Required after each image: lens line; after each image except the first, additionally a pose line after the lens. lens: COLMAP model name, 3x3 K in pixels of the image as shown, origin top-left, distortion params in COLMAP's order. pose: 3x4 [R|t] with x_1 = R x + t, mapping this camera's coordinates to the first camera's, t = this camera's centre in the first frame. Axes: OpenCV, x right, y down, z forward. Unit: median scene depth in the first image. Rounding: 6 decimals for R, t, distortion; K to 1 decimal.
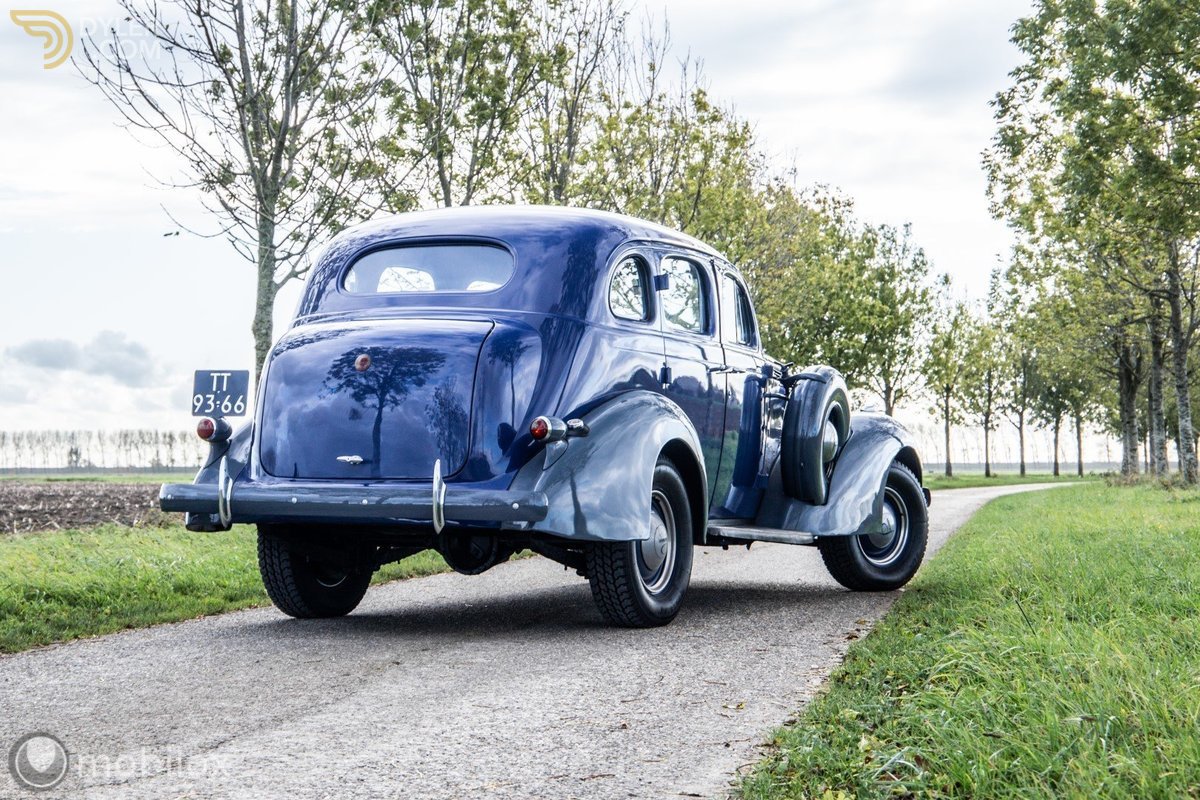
lens RADIAL K [[2205.7, 0, 600.0], [0, 2205.7, 400.0], [0, 0, 1]] dist [0.270013, 0.008204]
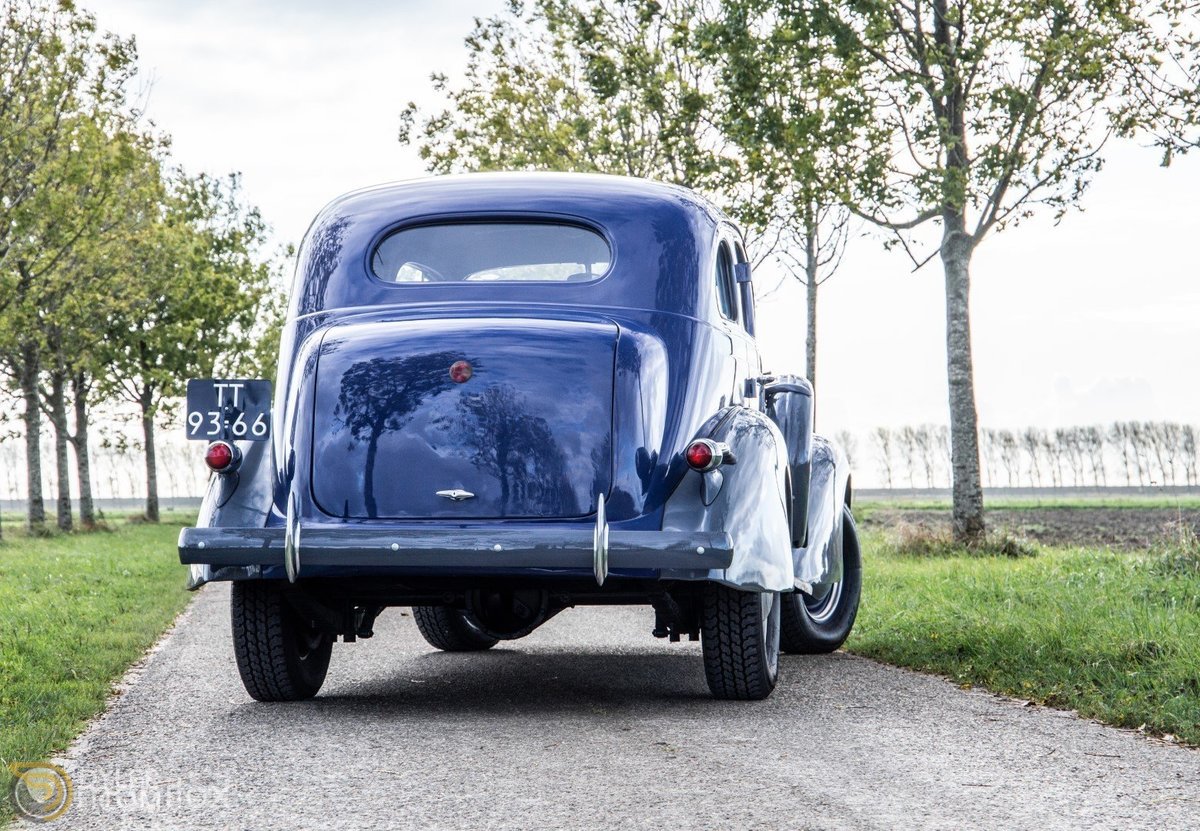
lens RADIAL K [[3032.7, 0, 600.0], [0, 3032.7, 415.5], [0, 0, 1]] dist [0.352762, -0.073177]
pose [[0.957566, 0.000462, 0.288213, -0.333819], [-0.000863, 0.999999, 0.001266, -0.002463], [-0.288212, -0.001461, 0.957565, -0.048879]]
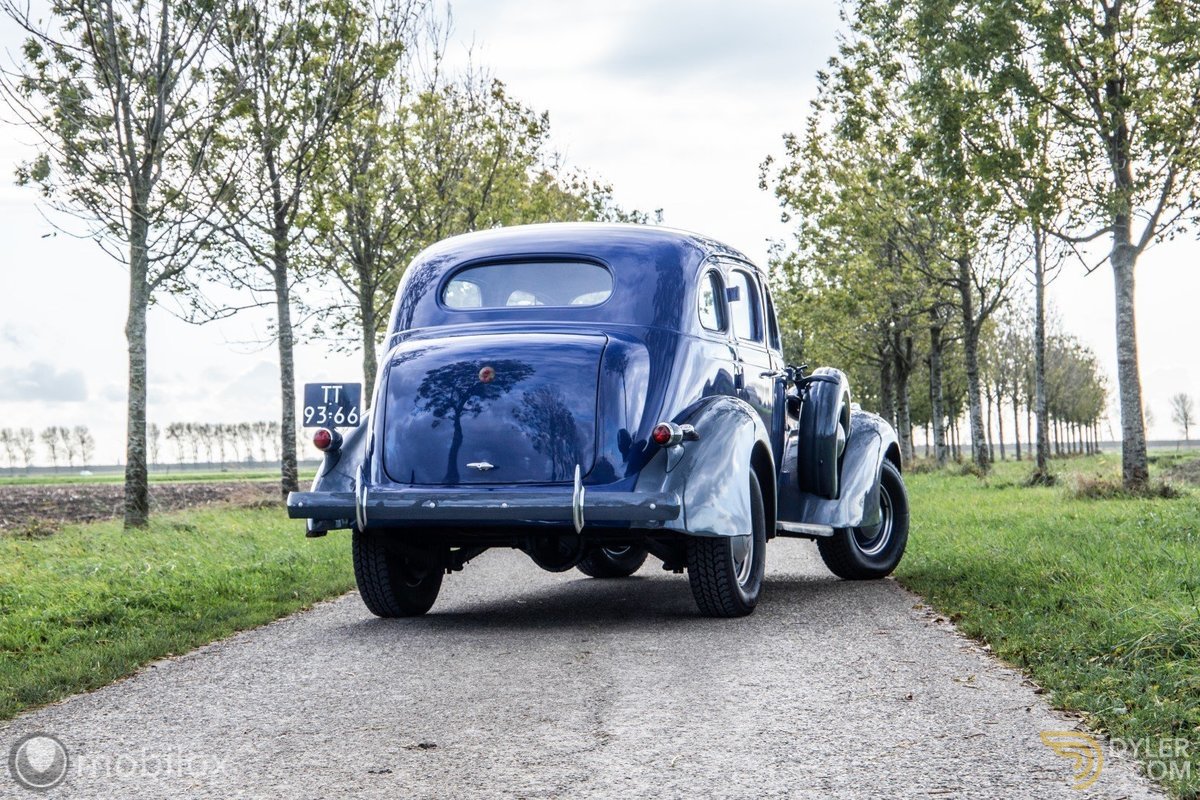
lens RADIAL K [[2309.8, 0, 600.0], [0, 2309.8, 400.0], [0, 0, 1]] dist [0.255891, -0.163846]
pose [[0.991740, -0.015578, 0.127315, -0.174827], [0.015005, 0.999873, 0.005455, -0.009020], [-0.127383, -0.003499, 0.991847, -0.100804]]
